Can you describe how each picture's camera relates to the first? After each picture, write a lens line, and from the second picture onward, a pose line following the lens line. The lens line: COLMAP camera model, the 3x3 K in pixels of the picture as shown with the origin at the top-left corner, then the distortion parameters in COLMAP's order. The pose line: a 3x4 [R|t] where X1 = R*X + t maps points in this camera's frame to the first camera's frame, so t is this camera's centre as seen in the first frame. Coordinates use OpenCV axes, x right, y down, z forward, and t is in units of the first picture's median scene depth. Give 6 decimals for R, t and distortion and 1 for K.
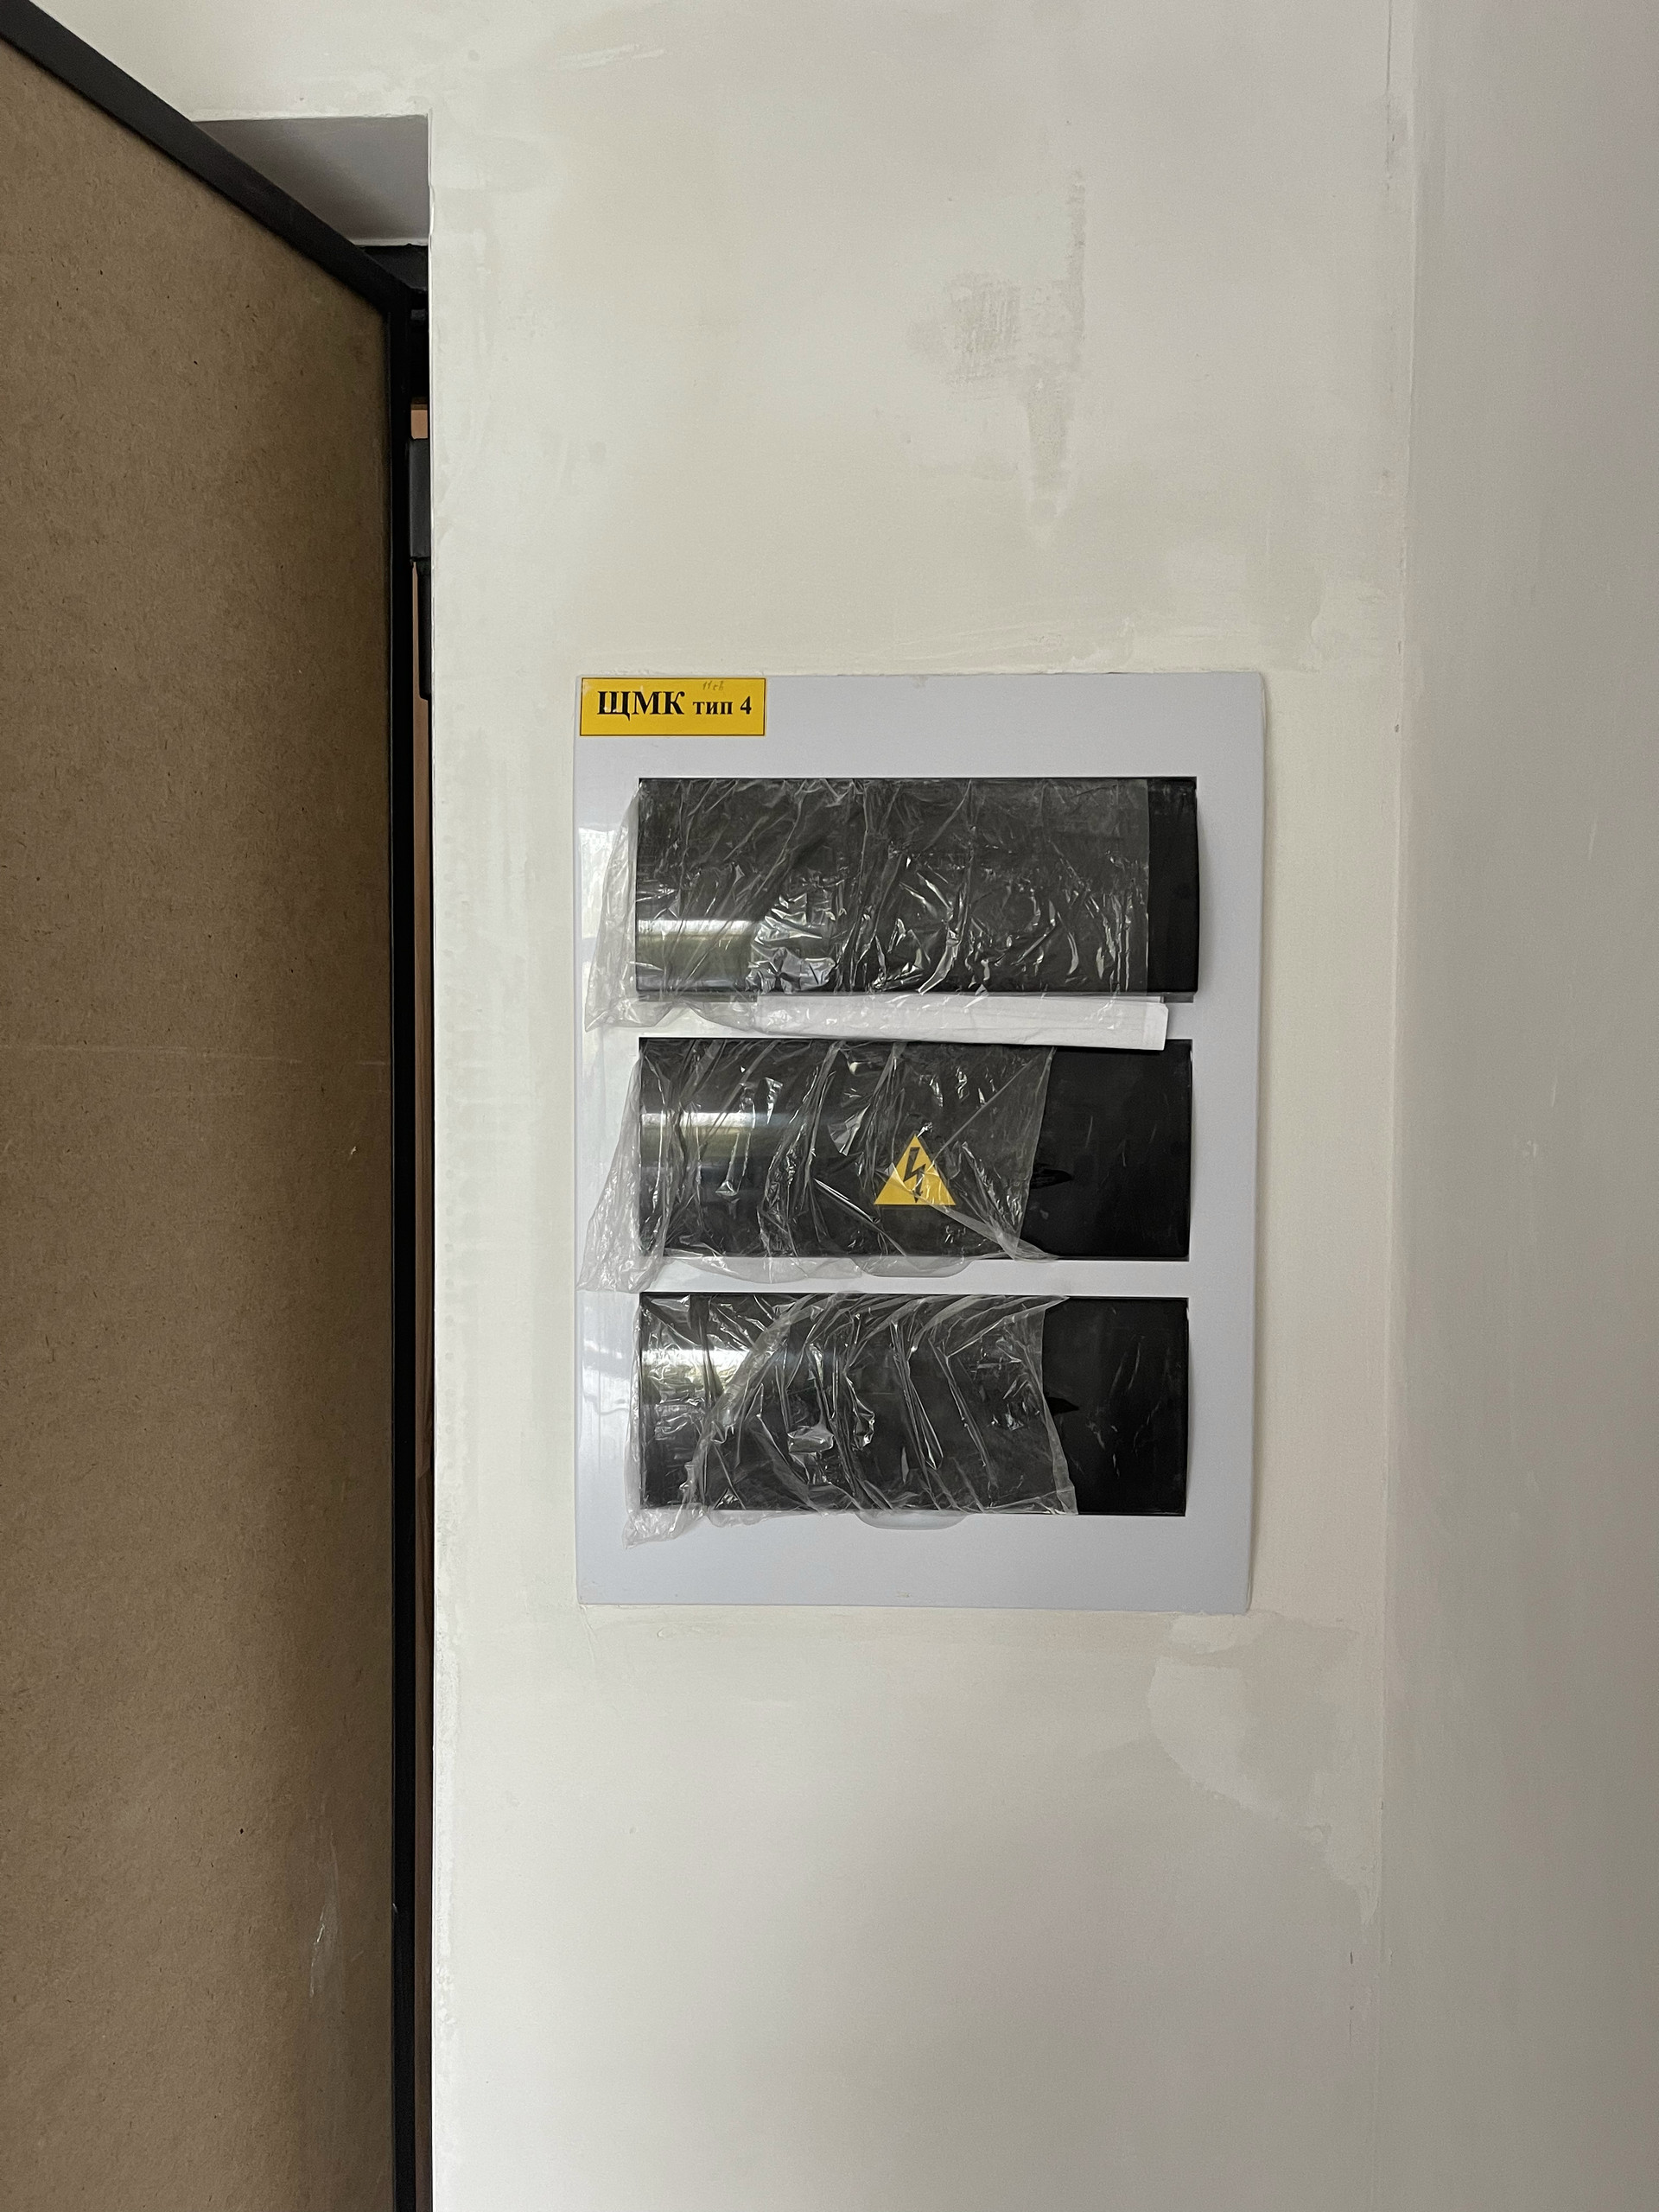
lens RADIAL K [[1966.5, 0, 834.1], [0, 1966.5, 1125.8], [0, 0, 1]] dist [-0.001721, -0.007961]
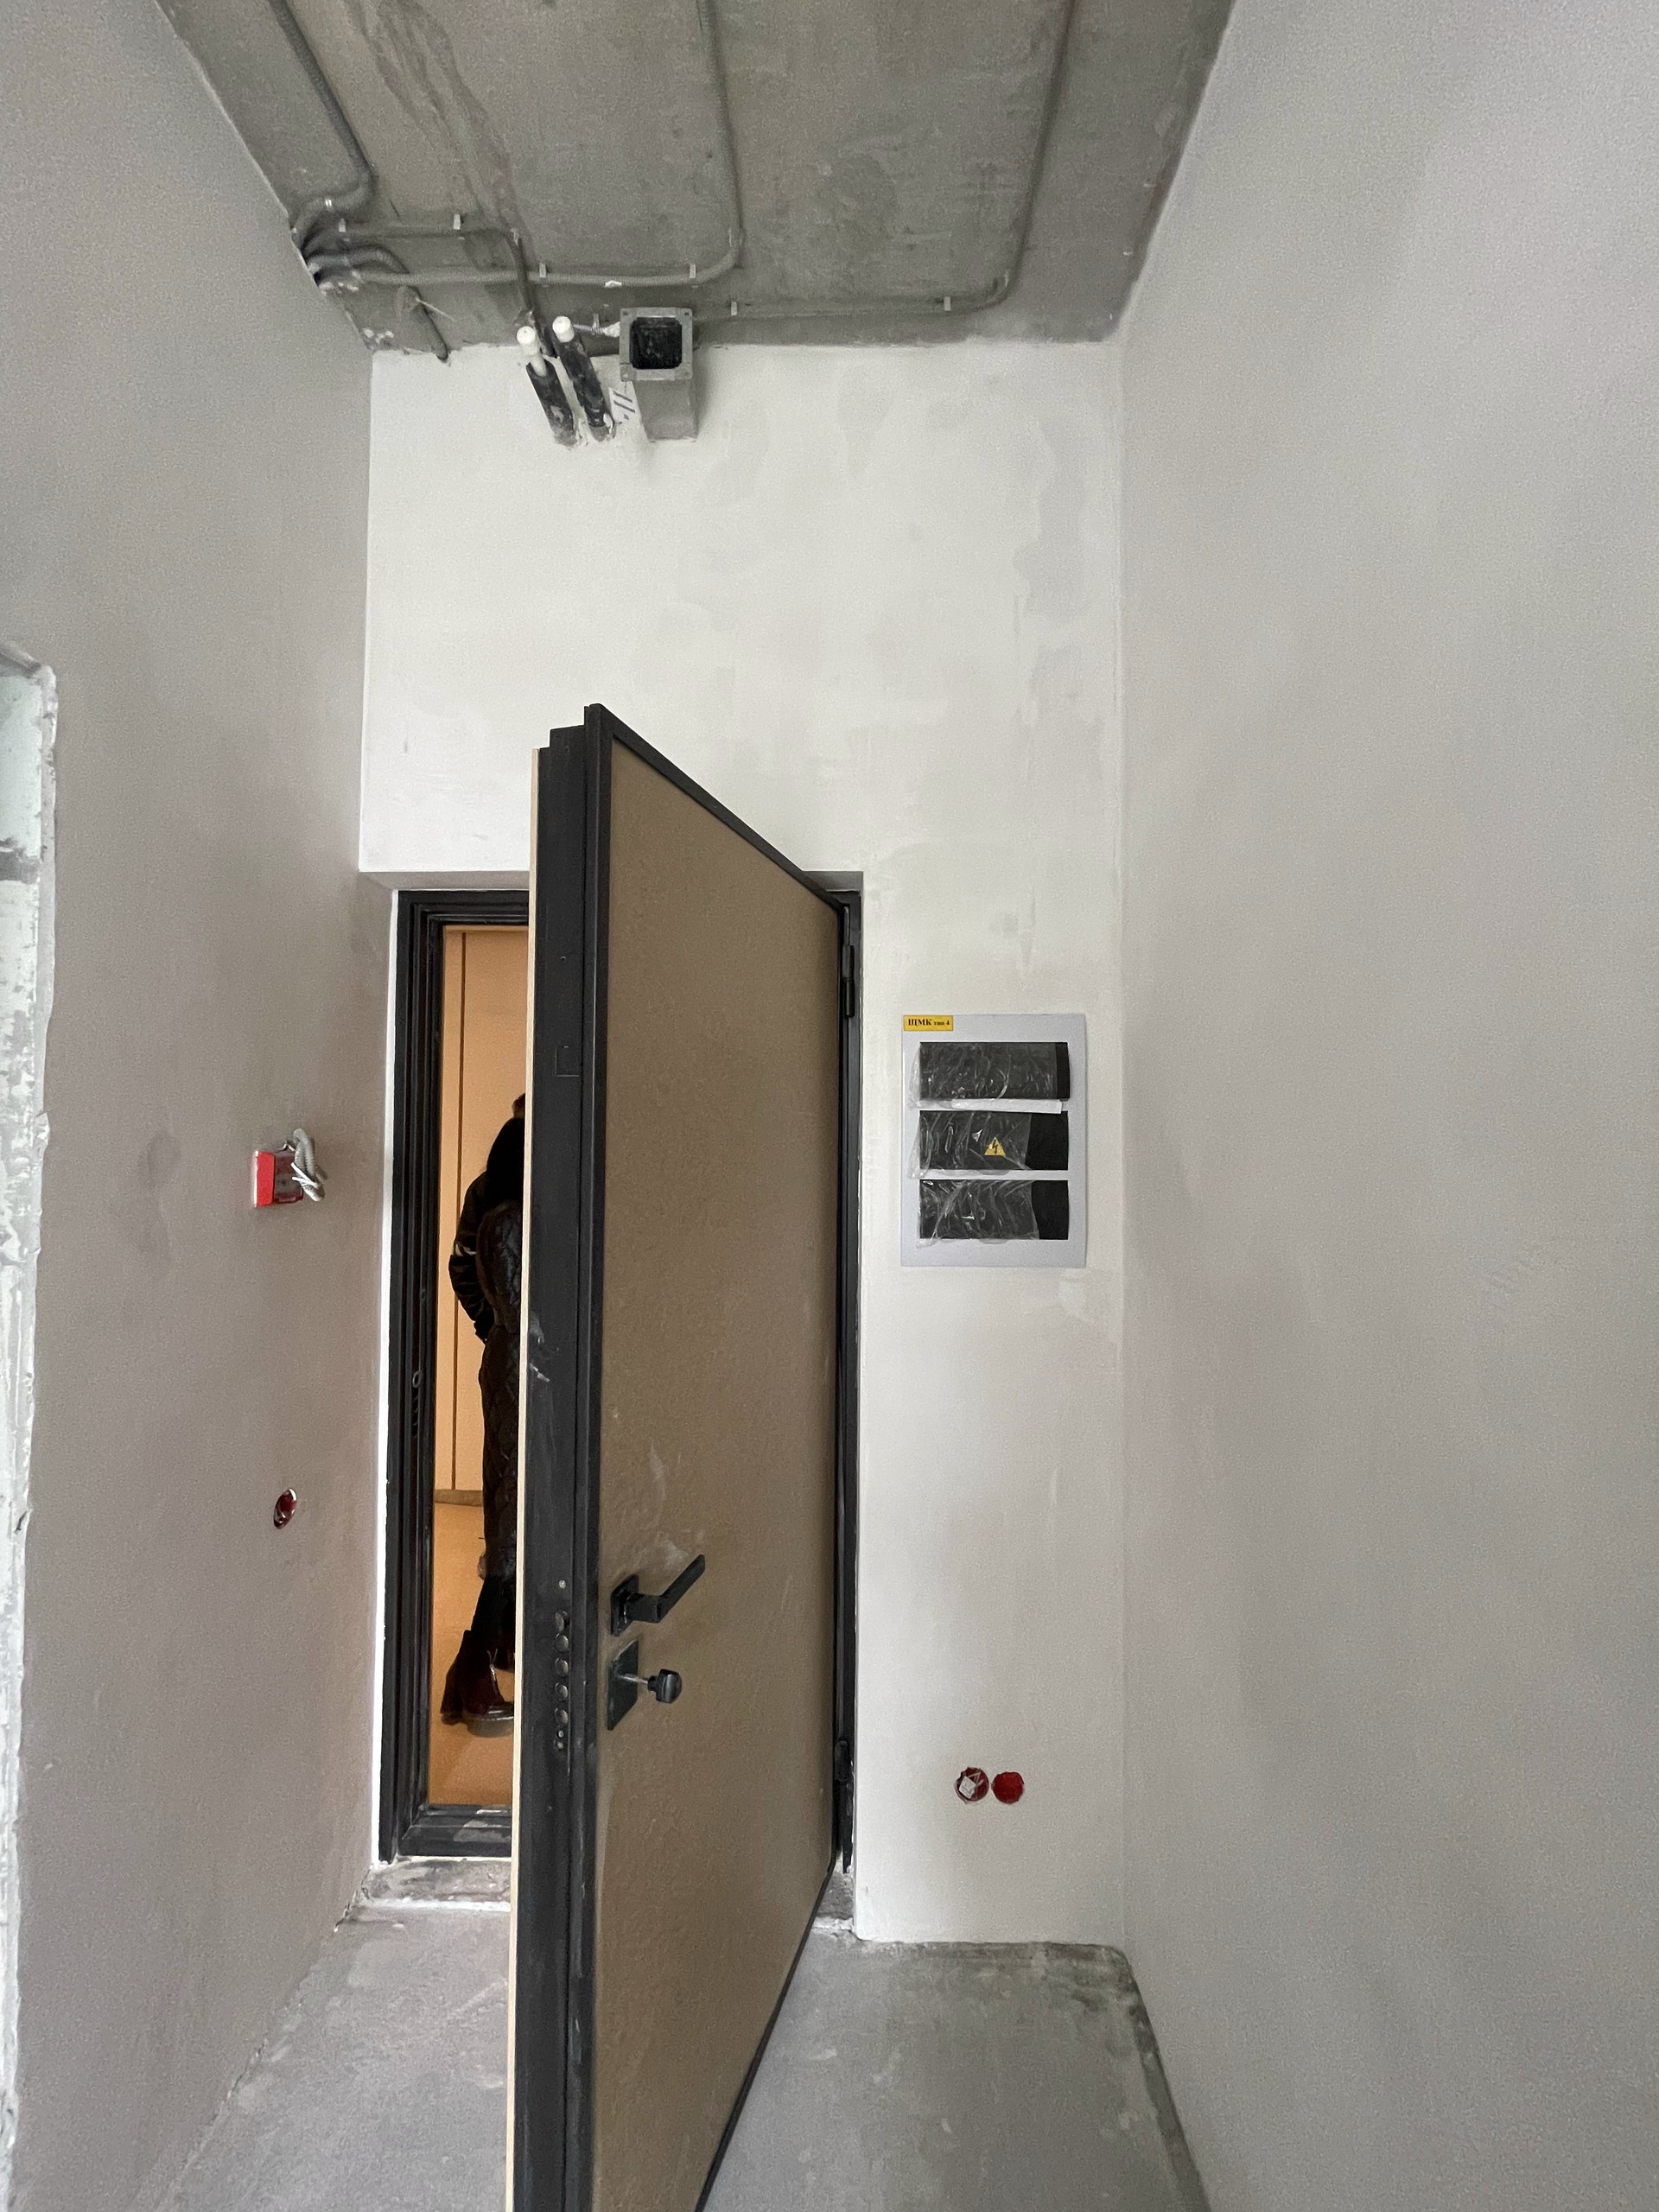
lens RADIAL K [[888.4, 0, 826.7], [0, 888.4, 1107.1], [0, 0, 1]] dist [-0.008169, 0.001256]
pose [[0.999781, -0.000898, 0.020915, -0.313246], [0.002559, 0.996830, -0.079515, 0.081964], [-0.020778, 0.079551, 0.996614, -0.679159]]
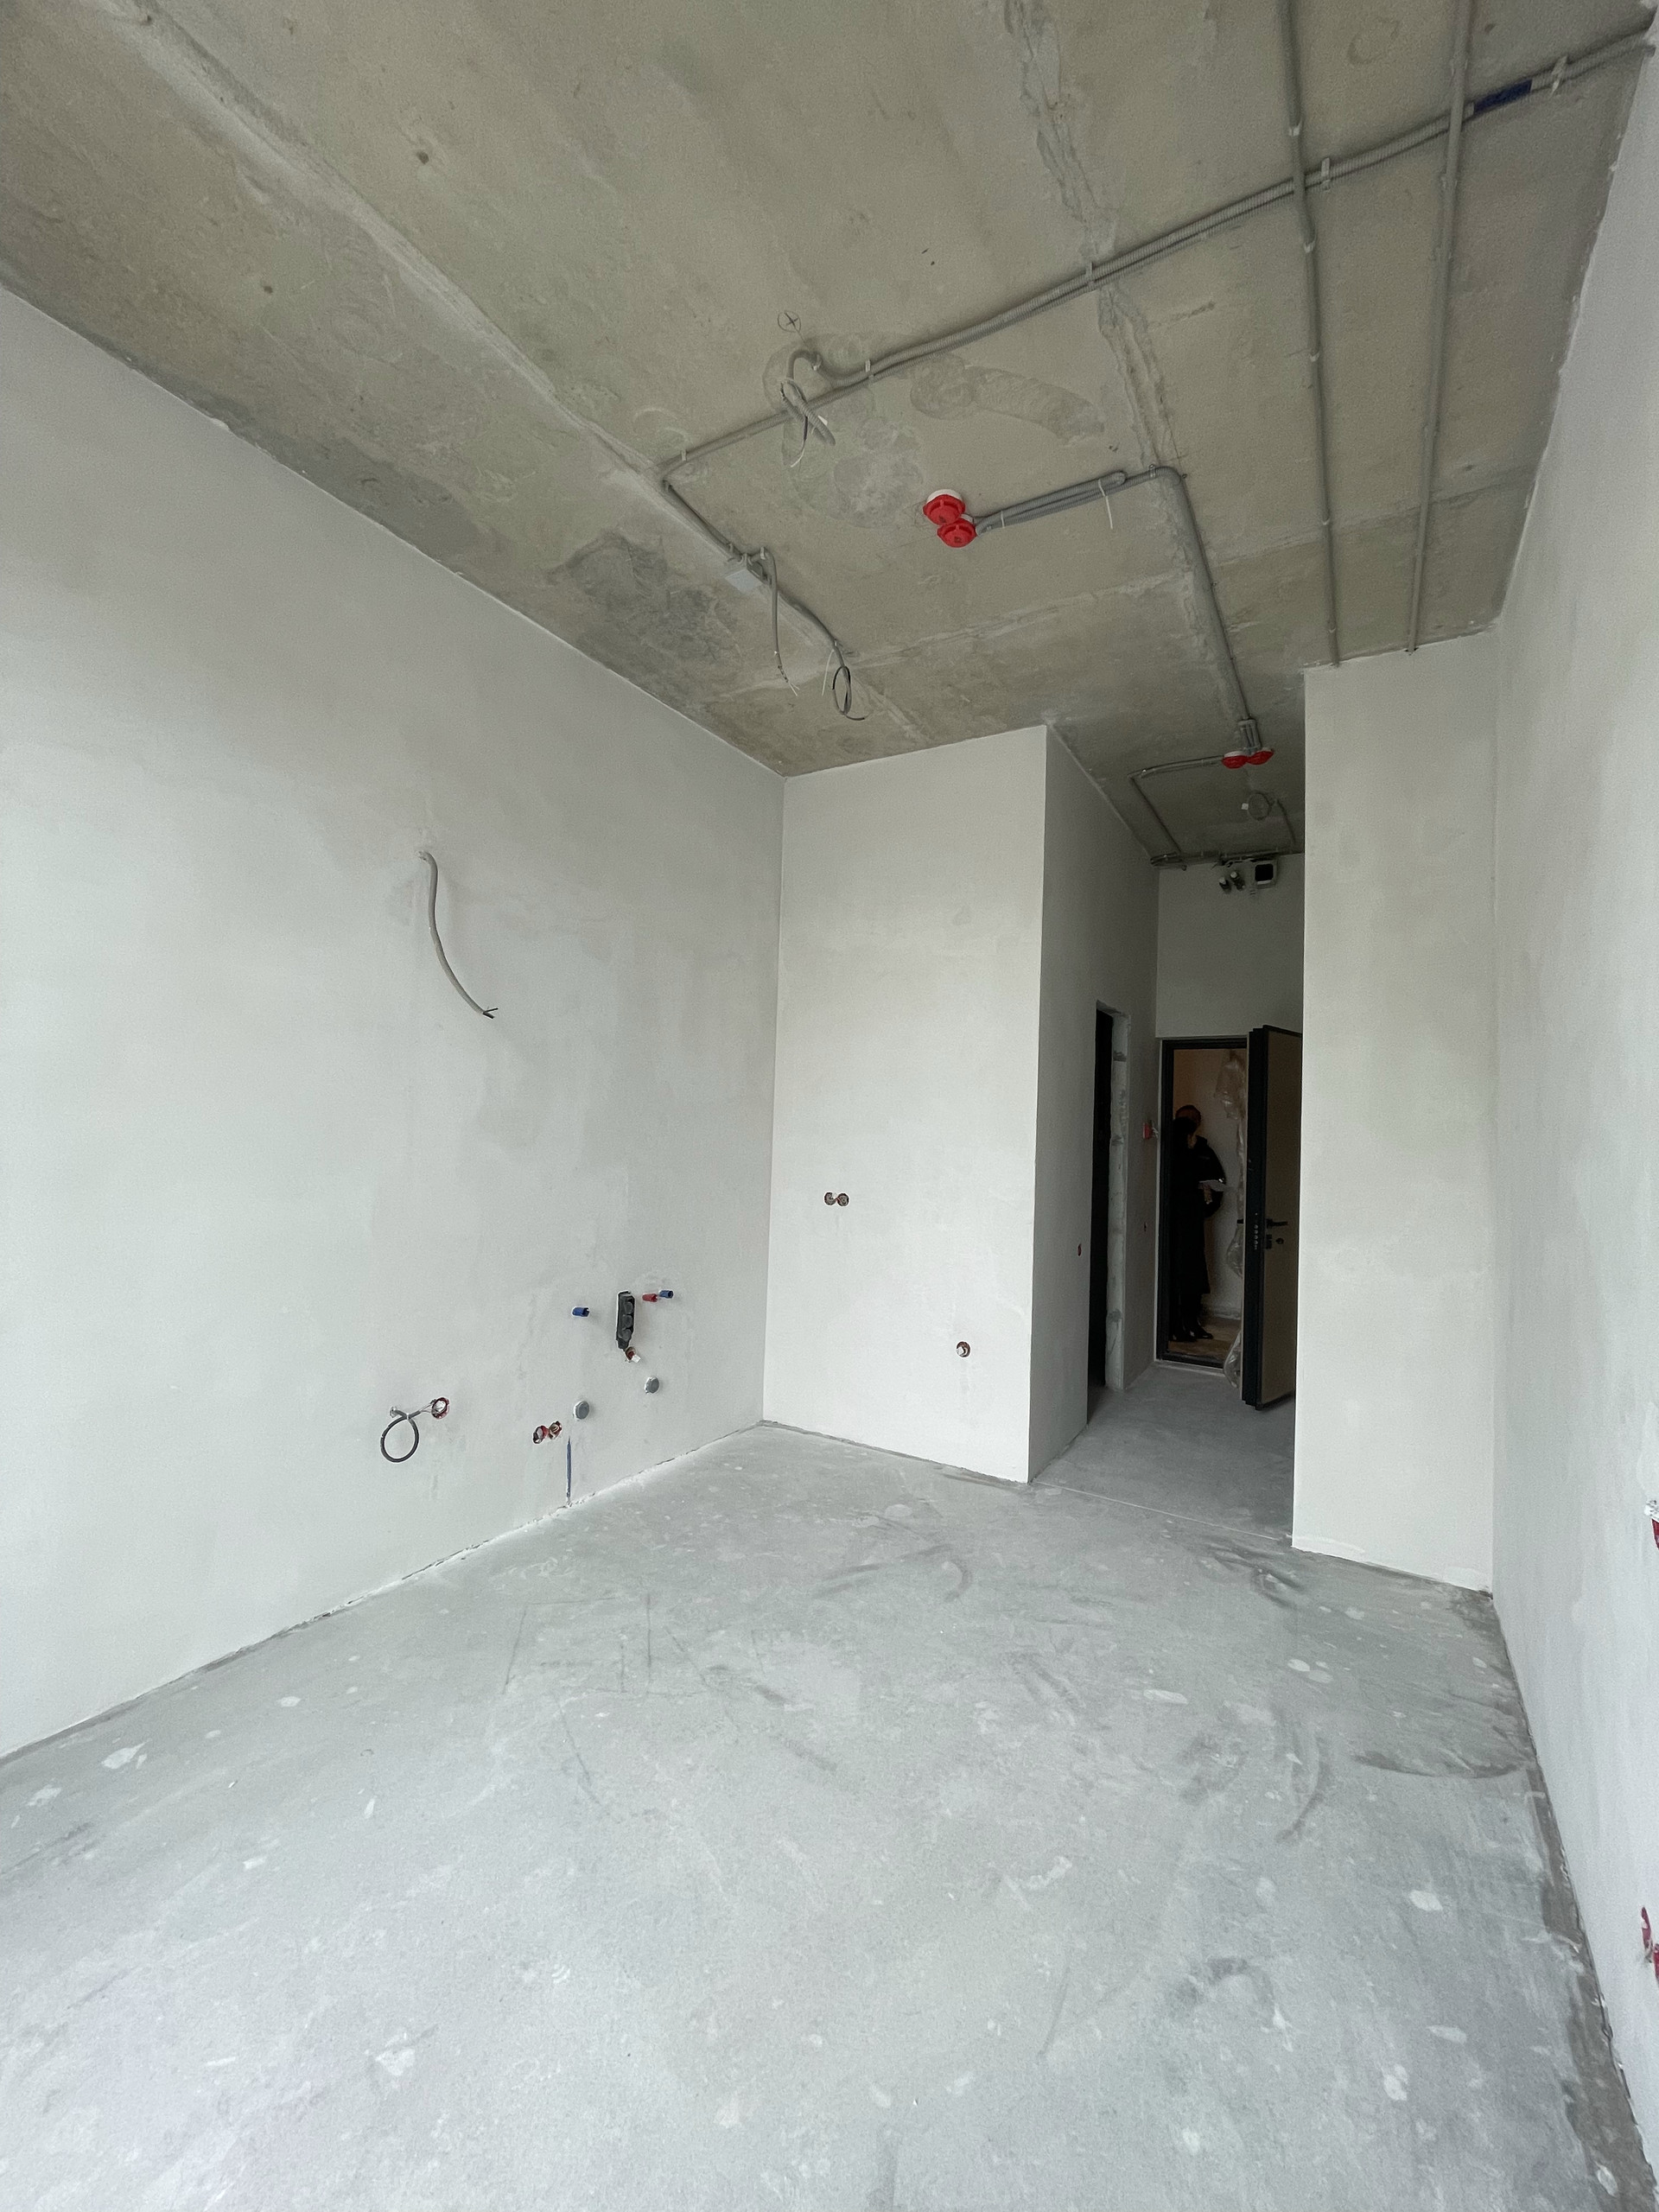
lens RADIAL K [[888.4, 0, 828.4], [0, 888.4, 1103.8], [0, 0, 1]] dist [-0.008169, 0.001256]
pose [[0.876980, 0.007457, -0.480469, -0.328305], [-0.054471, 0.994978, -0.083980, 0.464197], [0.477430, 0.099820, 0.872982, -4.712647]]
